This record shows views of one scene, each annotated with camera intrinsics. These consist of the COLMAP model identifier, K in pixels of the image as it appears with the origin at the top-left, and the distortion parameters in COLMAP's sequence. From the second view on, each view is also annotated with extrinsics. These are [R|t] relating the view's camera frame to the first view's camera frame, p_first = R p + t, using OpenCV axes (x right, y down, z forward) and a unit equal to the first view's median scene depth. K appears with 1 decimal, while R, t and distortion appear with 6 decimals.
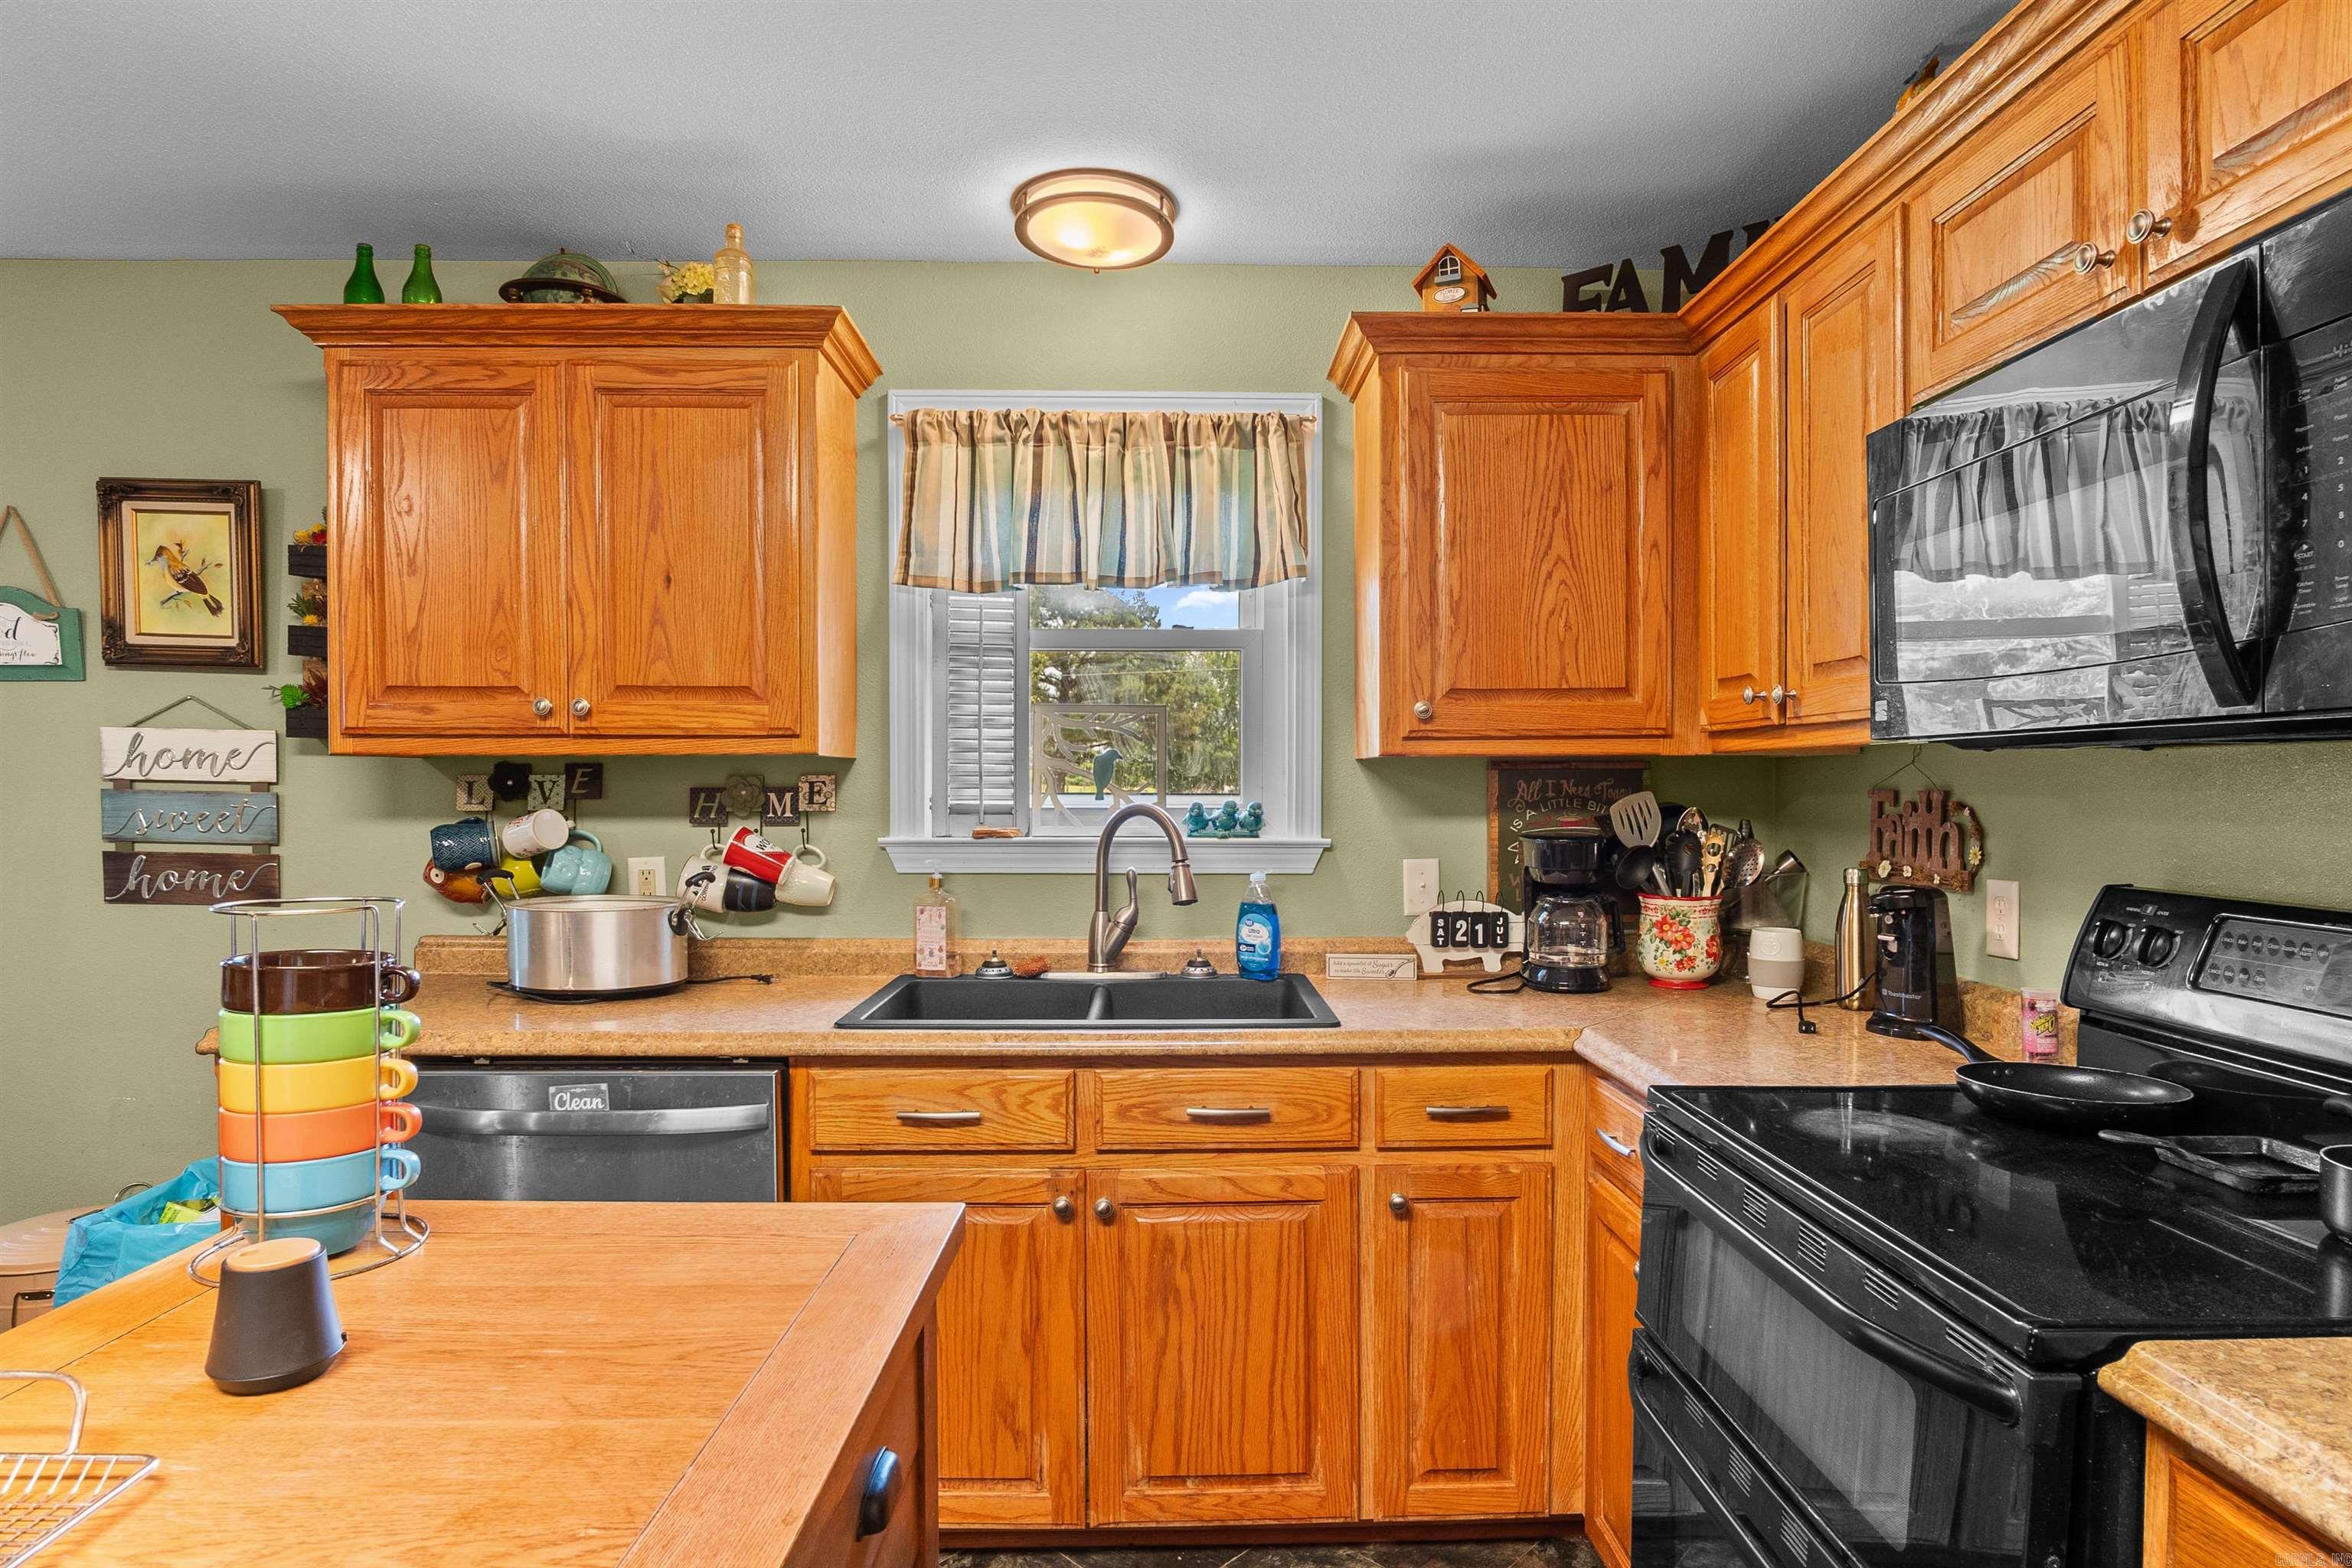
lens RADIAL K [[1268.9, 0, 1198.2], [0, 1268.9, 814.3], [0, 0, 1]] dist [-0.035823, 0.010249]
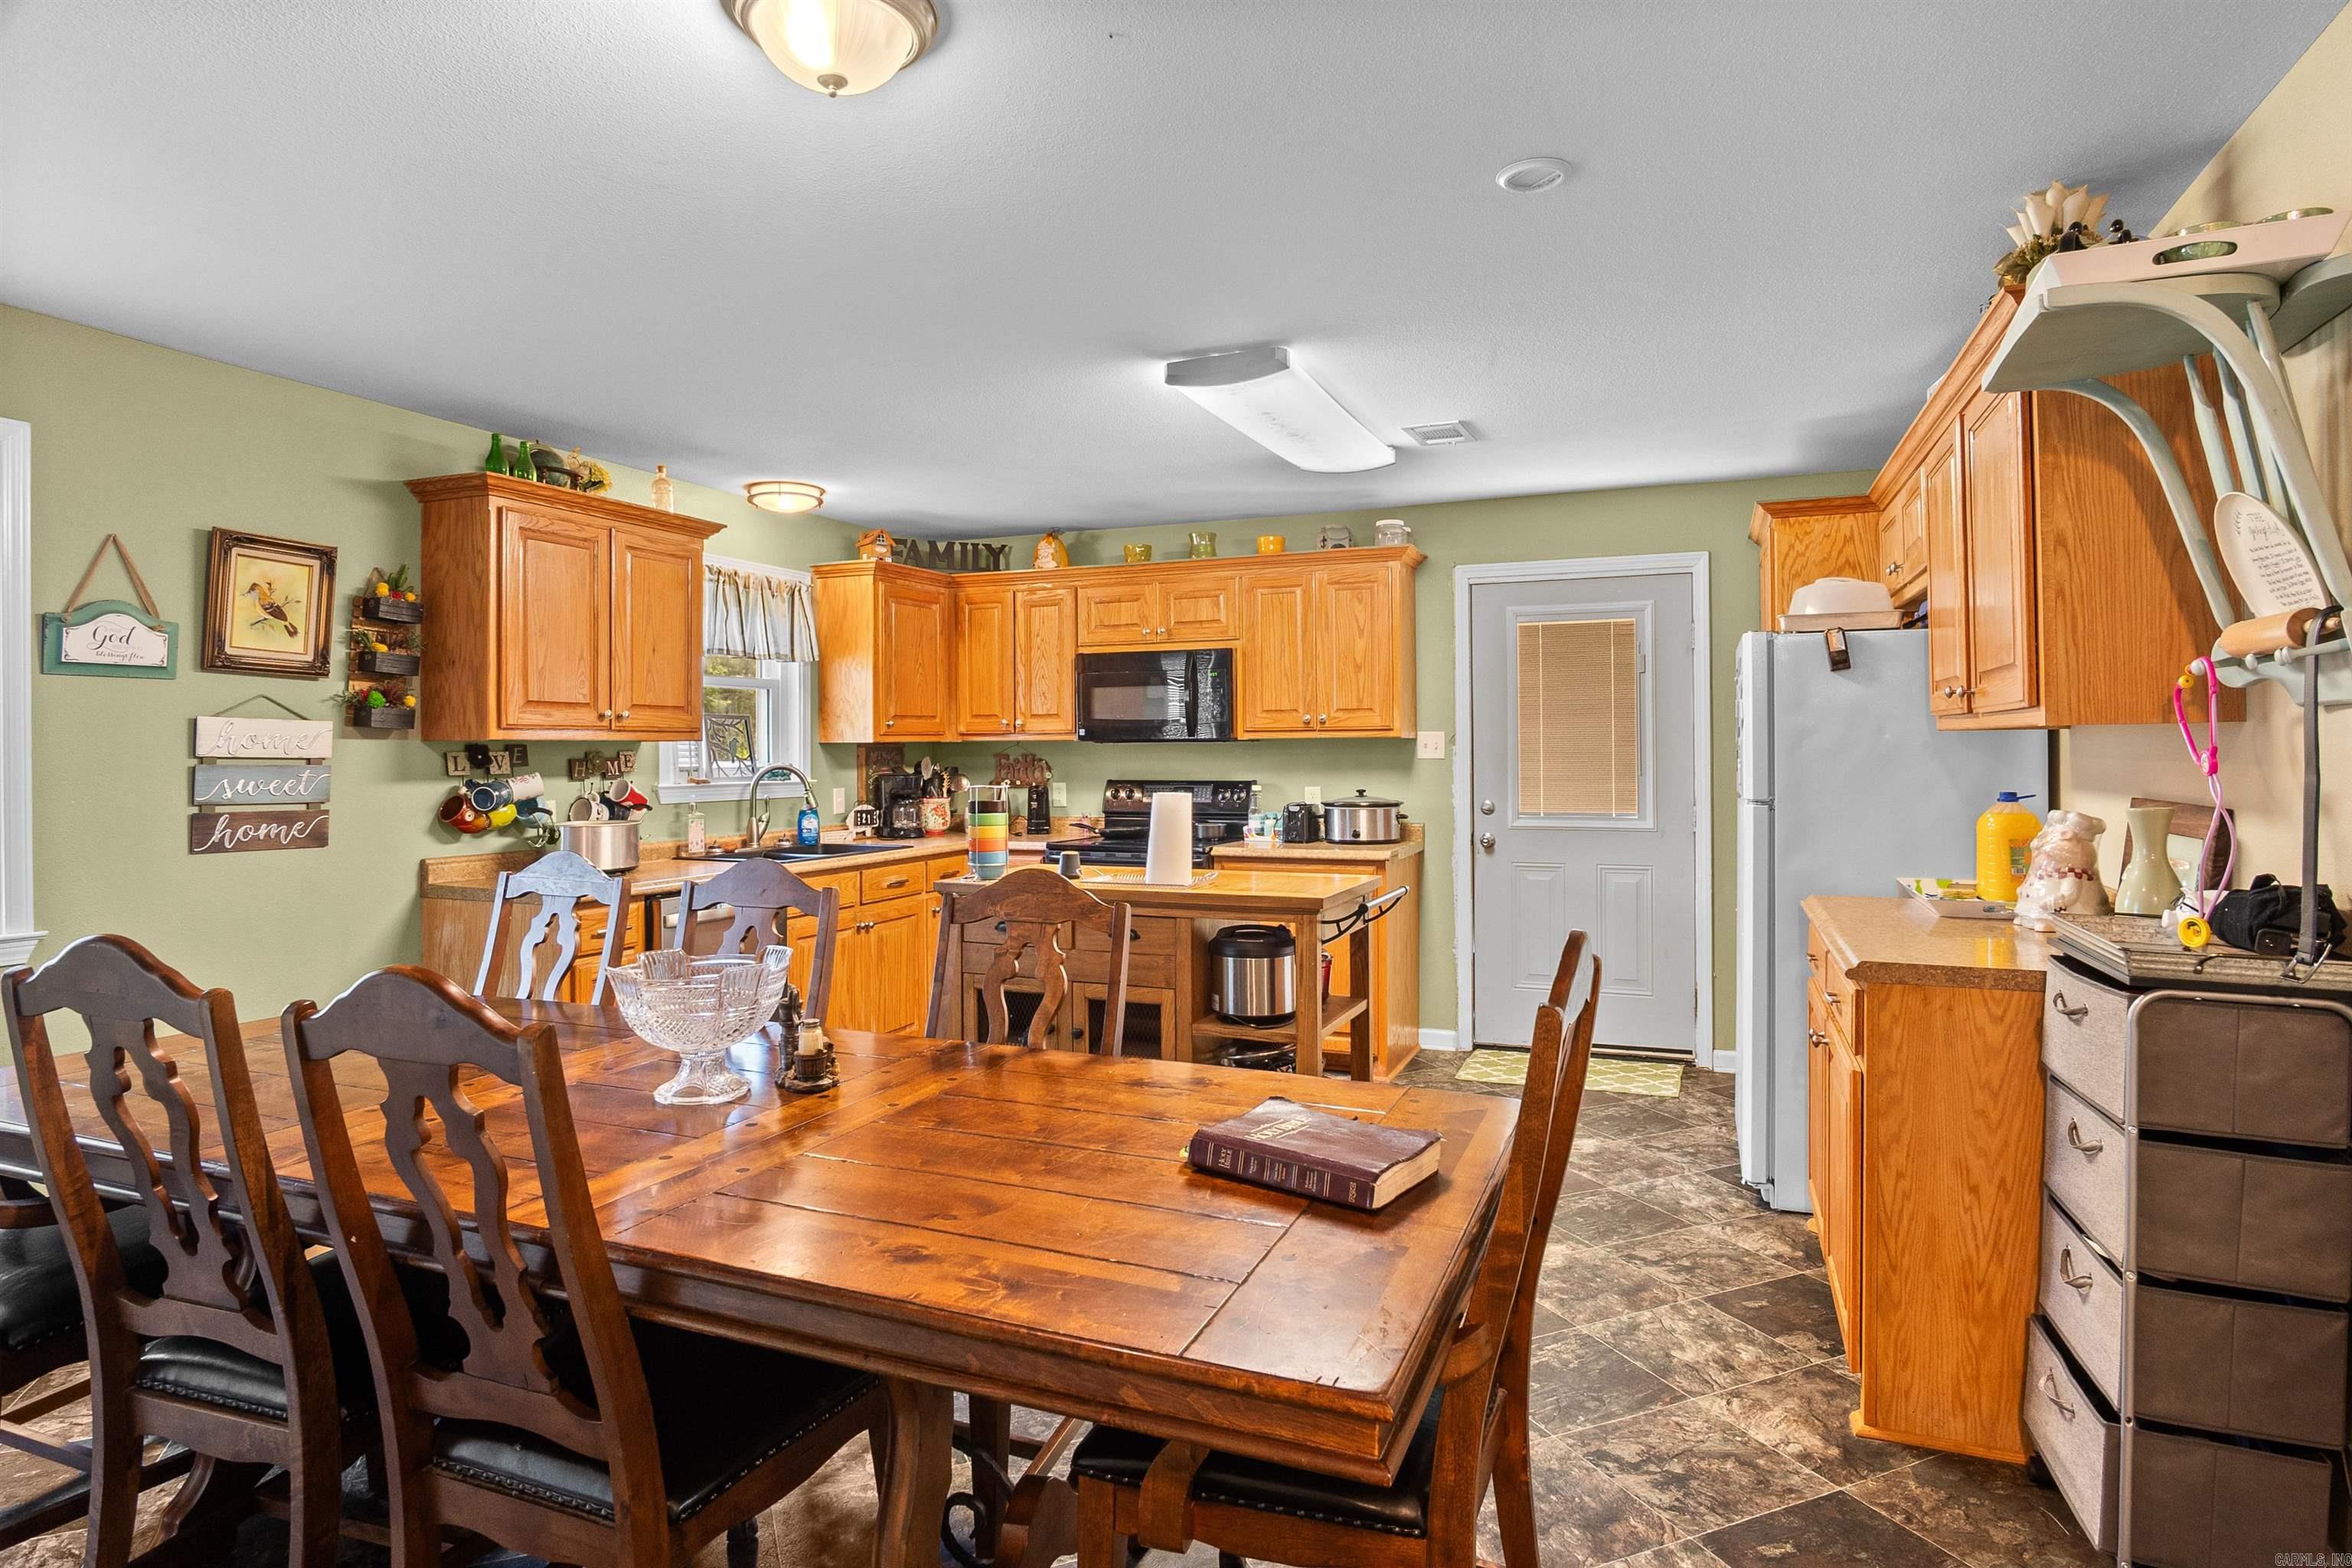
lens RADIAL K [[1268.9, 0, 1207.7], [0, 1268.9, 734.9], [0, 0, 1]] dist [-0.035823, 0.010249]
pose [[0.389704, 0.006527, 0.920917, -1.815077], [0.027777, 0.999437, -0.018838, 0.002349], [-0.920521, 0.032922, 0.389303, -0.506589]]
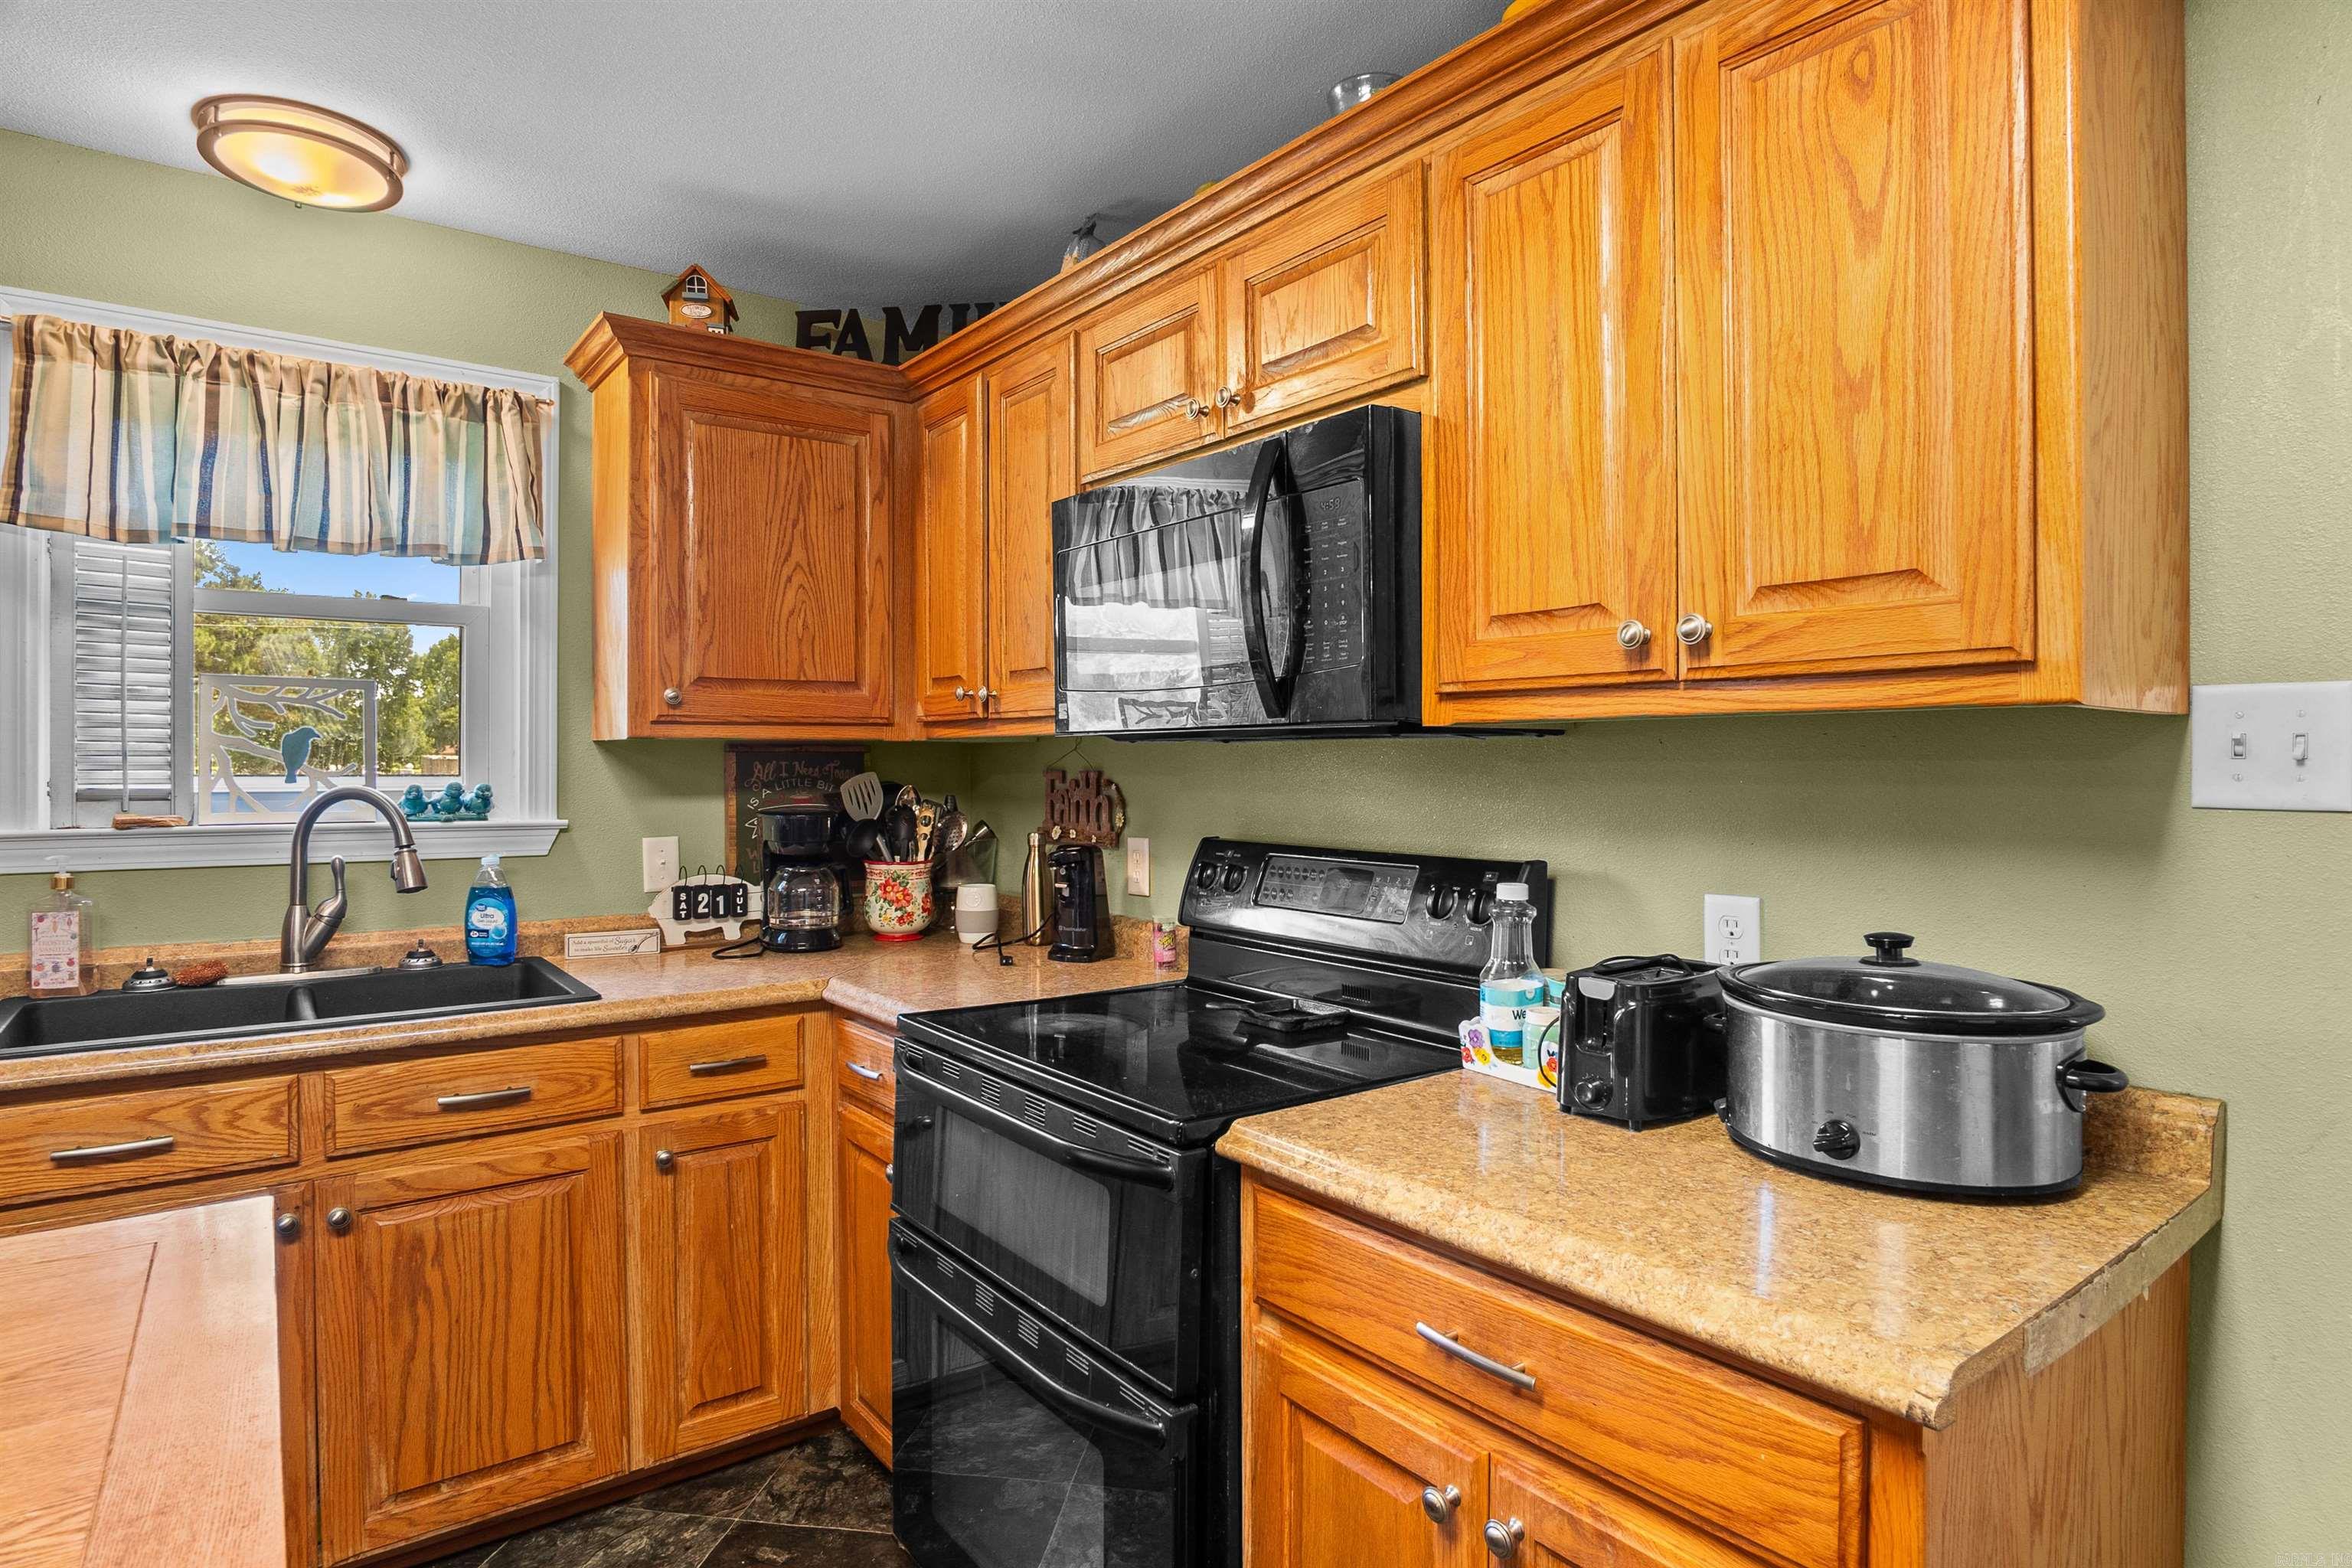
lens RADIAL K [[1268.9, 0, 1188.3], [0, 1268.9, 768.1], [0, 0, 1]] dist [-0.035823, 0.010249]
pose [[0.808297, -0.000871, 0.588774, -0.095858], [0.012509, 0.999799, -0.015694, 0.000200], [-0.588641, 0.020051, 0.808146, -0.109988]]
